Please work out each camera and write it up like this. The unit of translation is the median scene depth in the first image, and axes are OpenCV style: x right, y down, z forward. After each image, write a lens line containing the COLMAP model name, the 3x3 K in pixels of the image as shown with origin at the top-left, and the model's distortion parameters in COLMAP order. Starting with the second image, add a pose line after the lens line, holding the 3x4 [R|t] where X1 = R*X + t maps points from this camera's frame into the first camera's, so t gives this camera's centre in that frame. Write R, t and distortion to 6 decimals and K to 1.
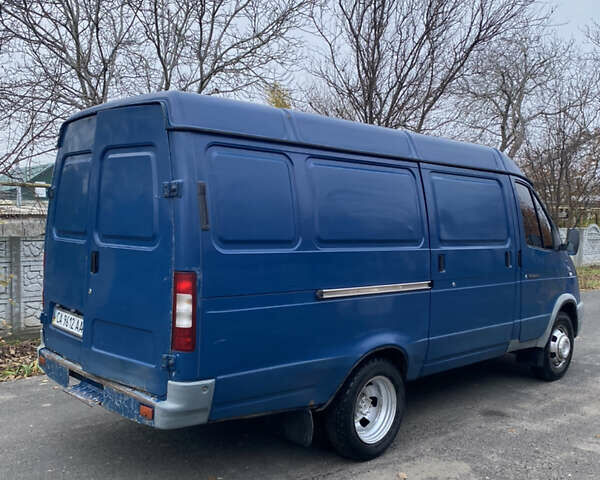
lens RADIAL K [[609.4, 0, 301.1], [0, 609.4, 239.6], [0, 0, 1]] dist [0.087066, -0.123039]
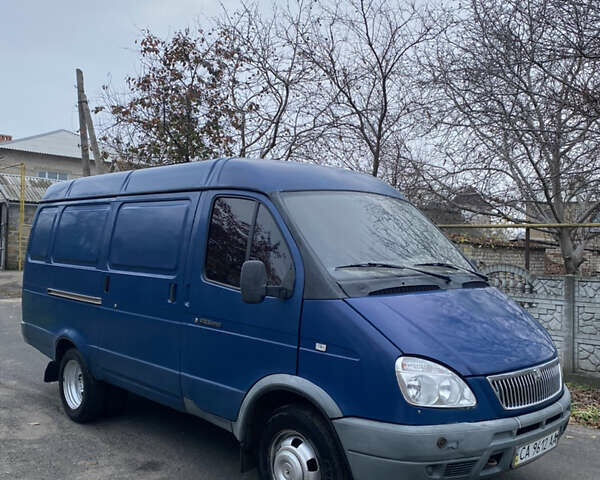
lens RADIAL K [[609.4, 0, 301.1], [0, 609.4, 239.6], [0, 0, 1]] dist [0.087066, -0.123039]
pose [[-0.014073, -0.029940, -0.999453, 1.244014], [-0.053558, 0.998139, -0.029147, -0.026558], [0.998466, 0.053118, -0.015650, 1.258813]]
